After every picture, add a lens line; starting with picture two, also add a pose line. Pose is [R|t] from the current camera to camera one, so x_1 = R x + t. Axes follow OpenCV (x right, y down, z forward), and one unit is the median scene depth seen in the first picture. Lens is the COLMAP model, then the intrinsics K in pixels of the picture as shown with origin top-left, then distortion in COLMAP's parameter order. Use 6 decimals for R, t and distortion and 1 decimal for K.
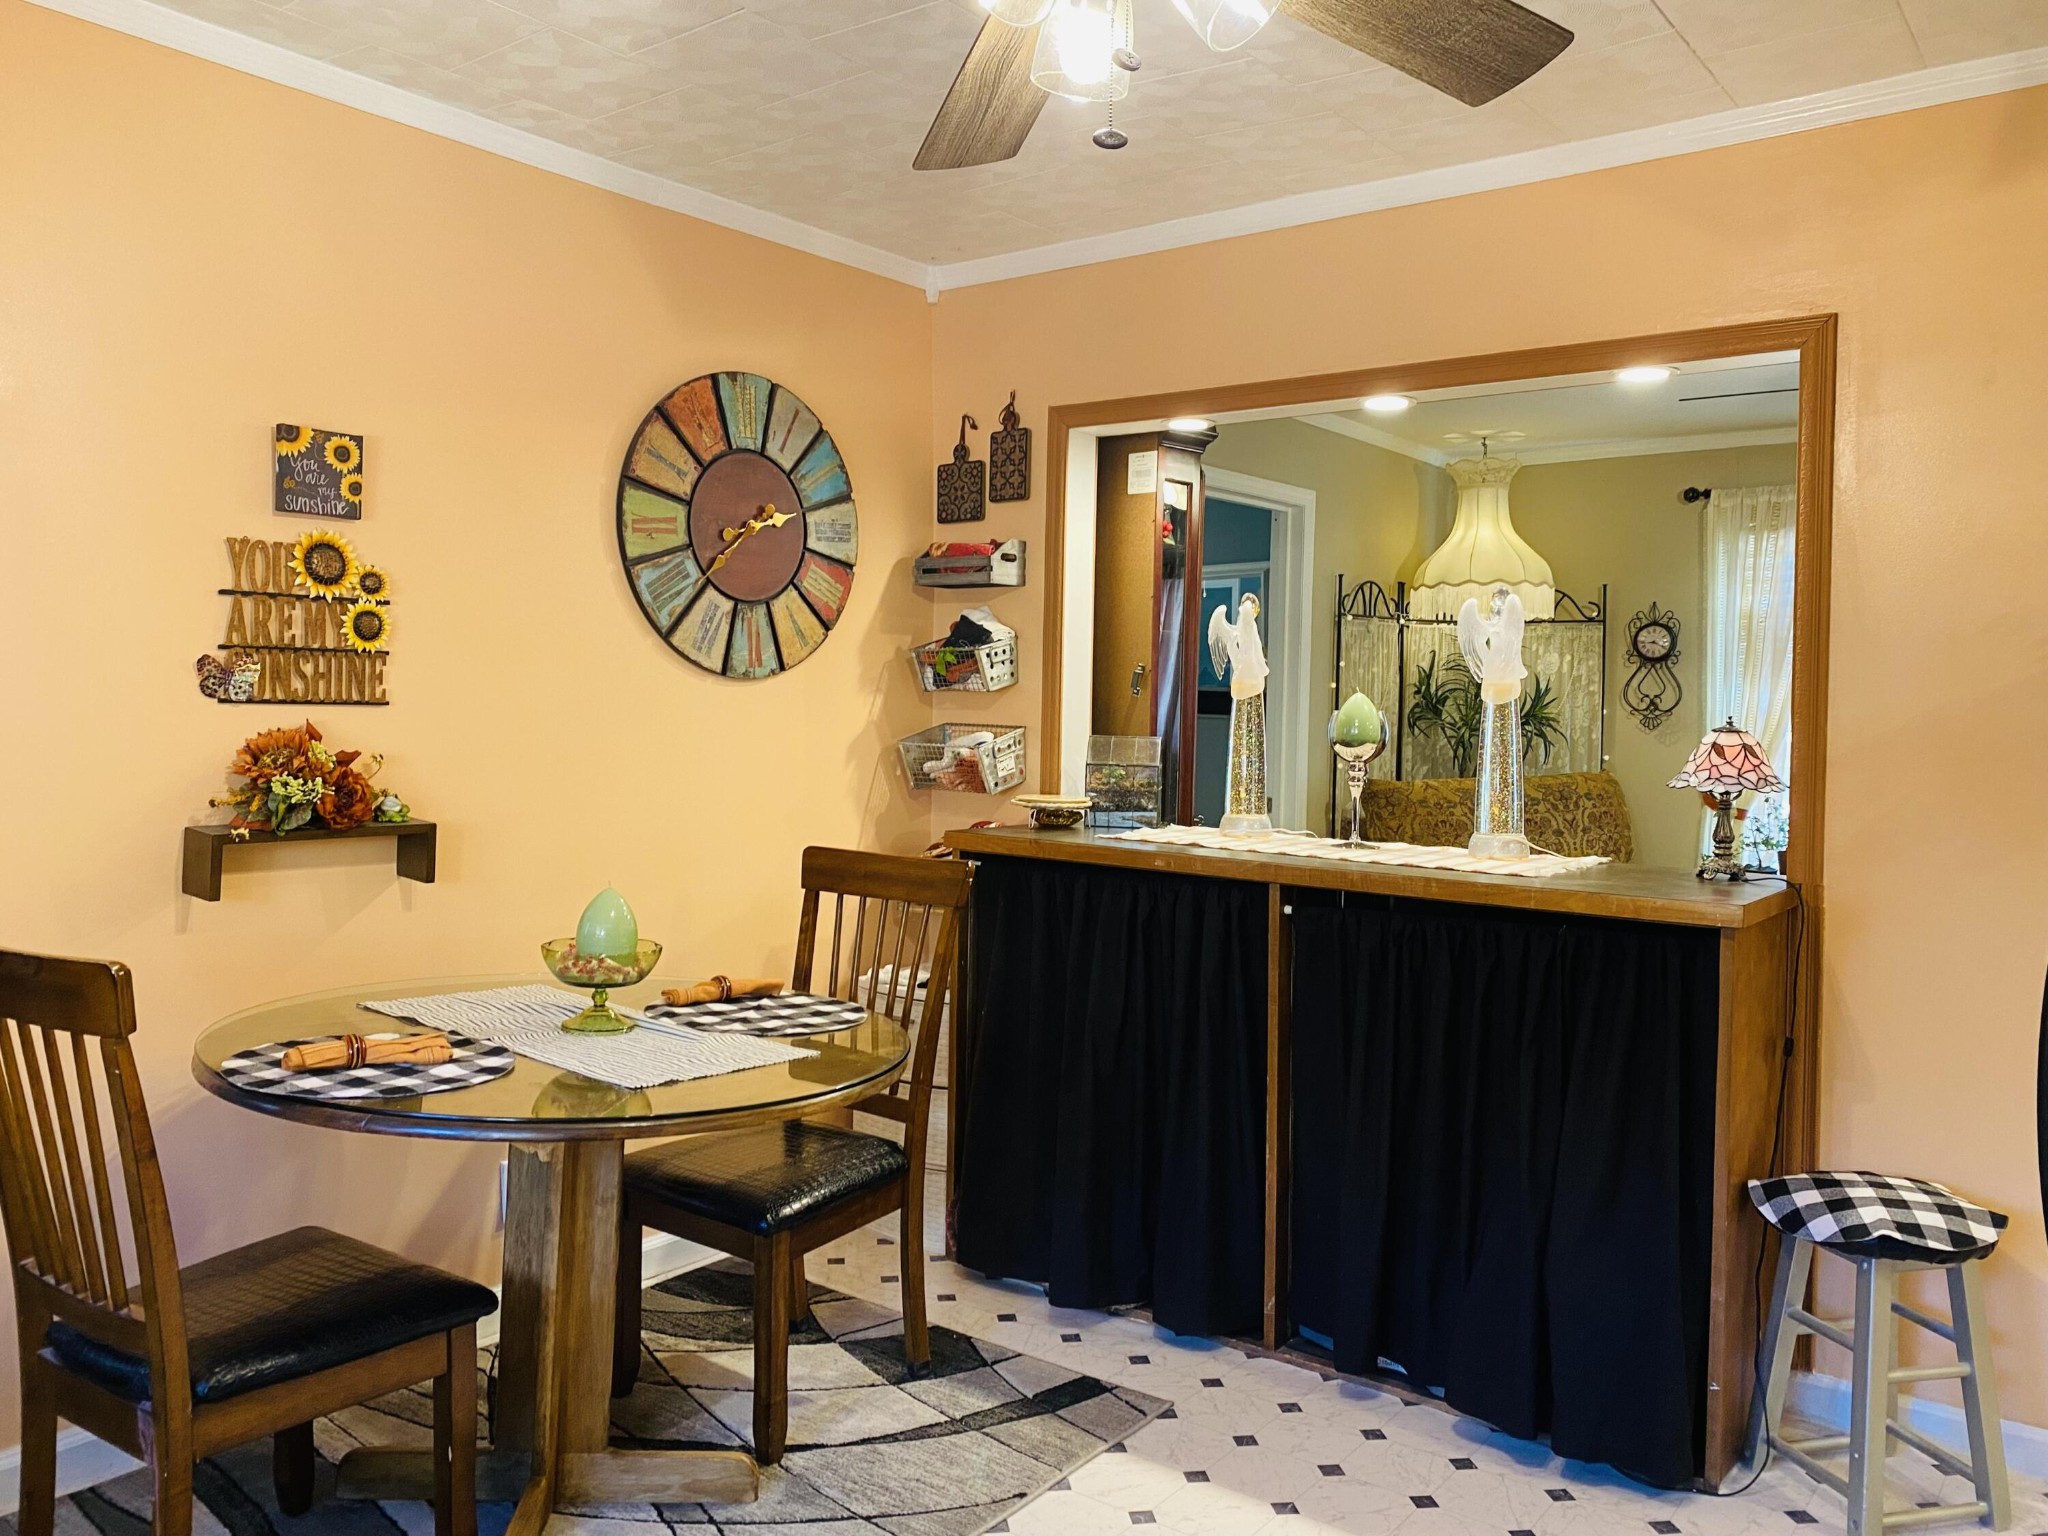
lens RADIAL K [[1533.1, 0, 1024.0], [0, 1533.1, 768.0], [0, 0, 1]] dist [0.012361, 0.008478]
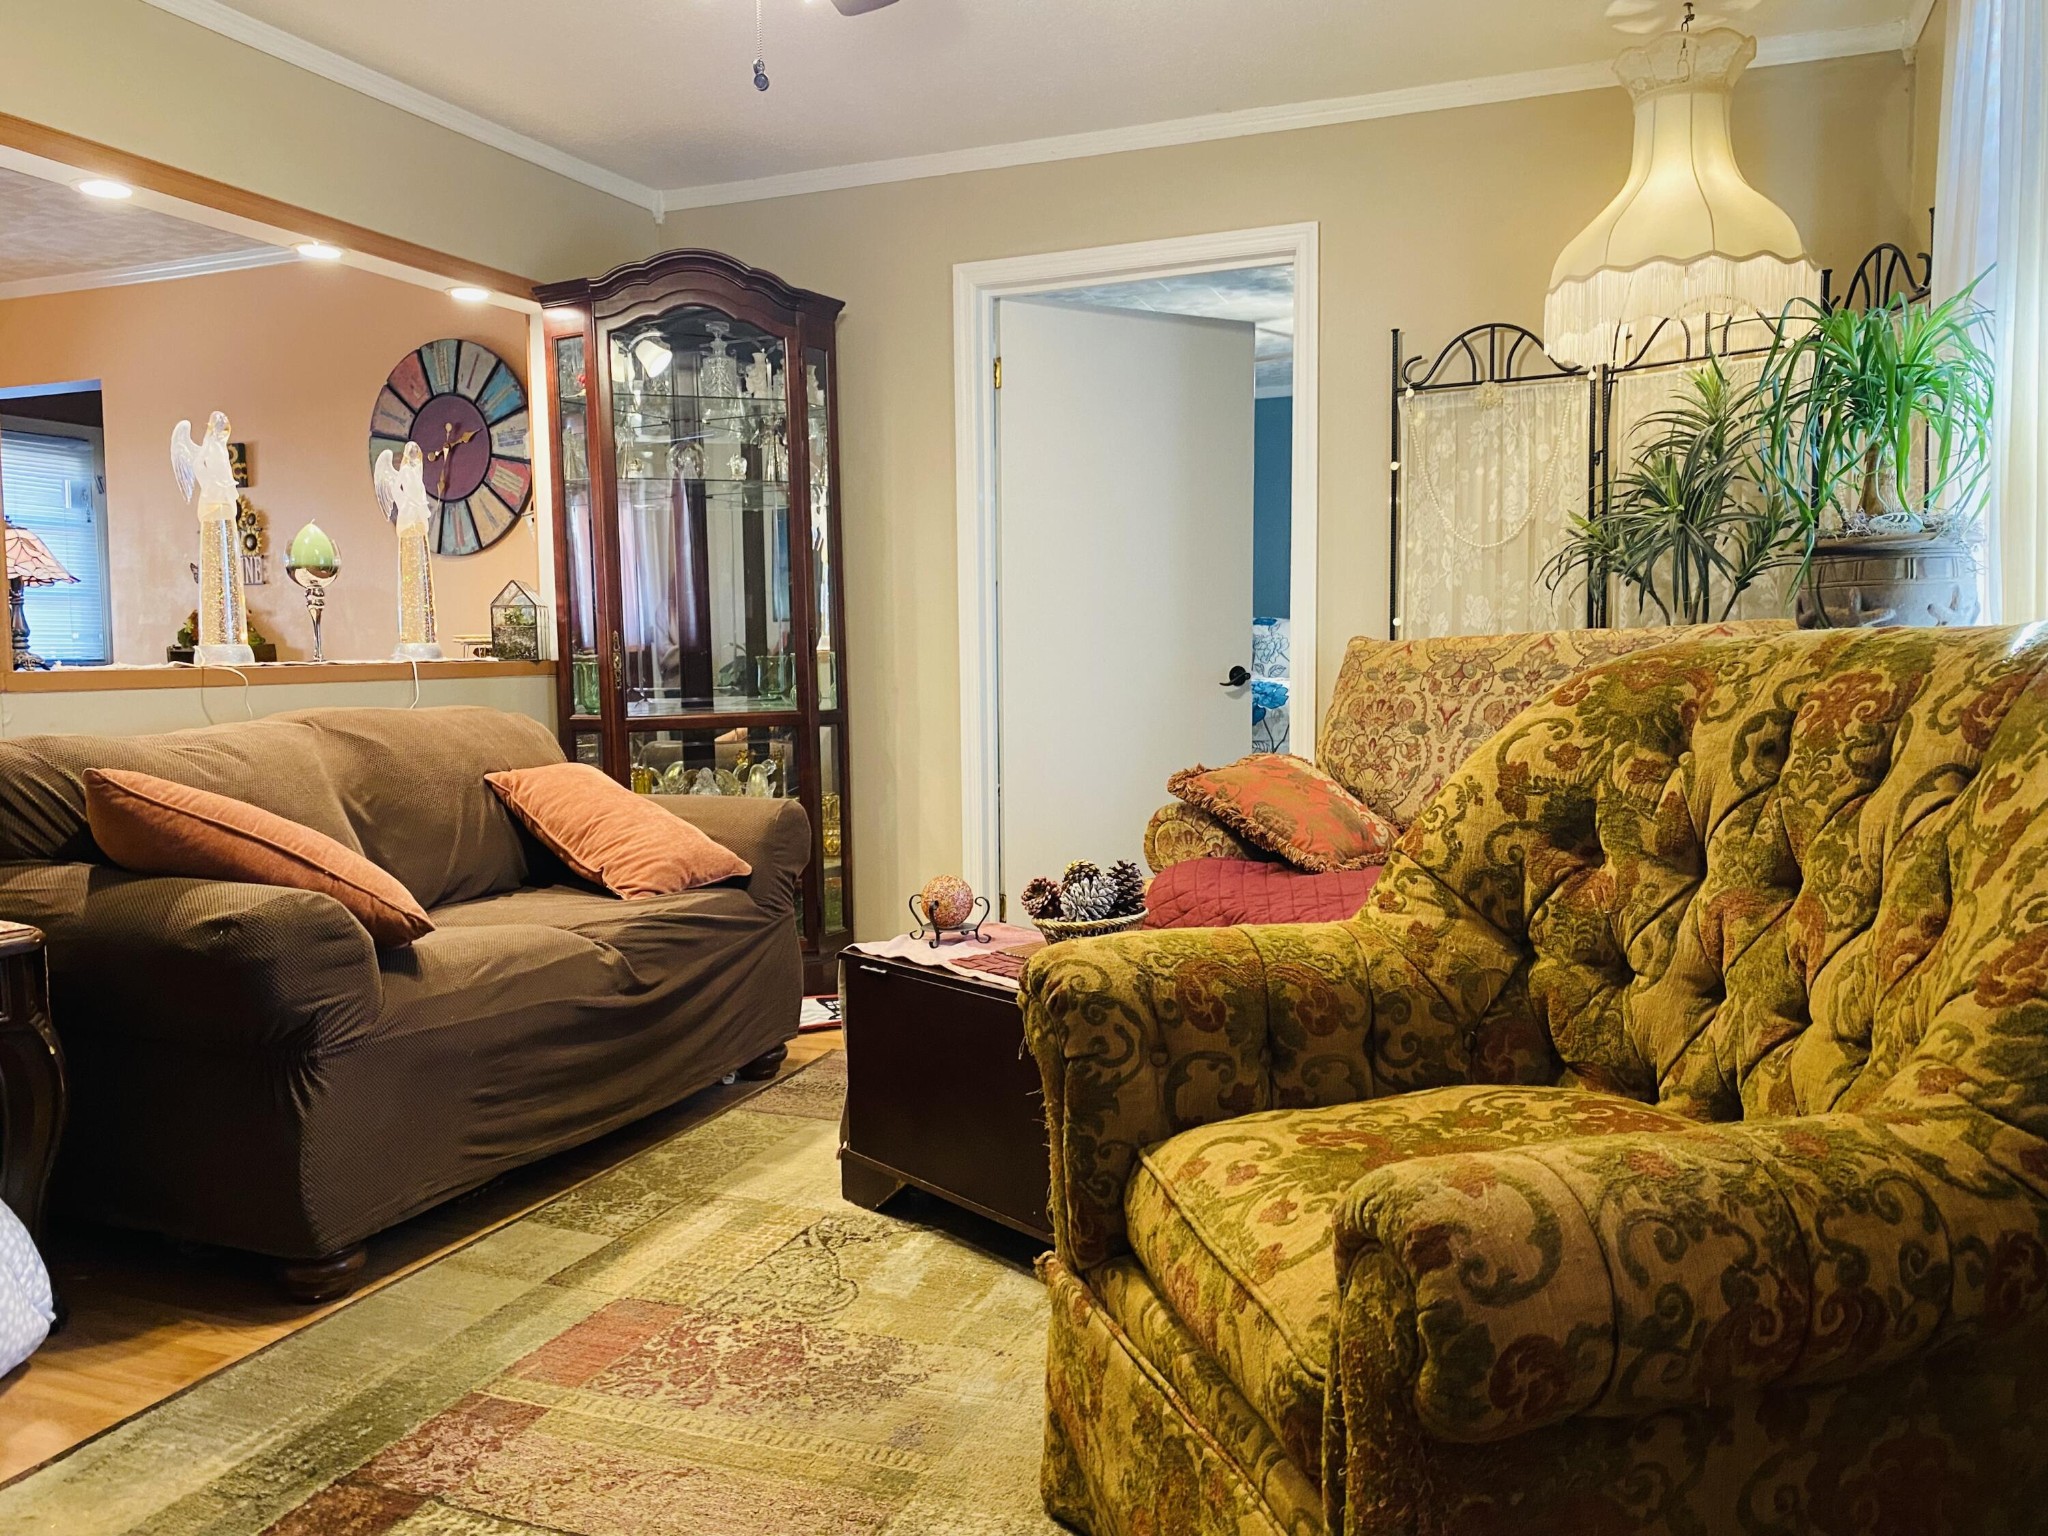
lens RADIAL K [[1533.1, 0, 1024.0], [0, 1533.1, 768.0], [0, 0, 1]] dist [0.012361, 0.008478]
pose [[0.238484, 0.049376, -0.969890, 1.308763], [-0.037341, 0.998434, 0.041648, 0.058156], [0.970428, 0.026285, 0.239955, 1.154654]]
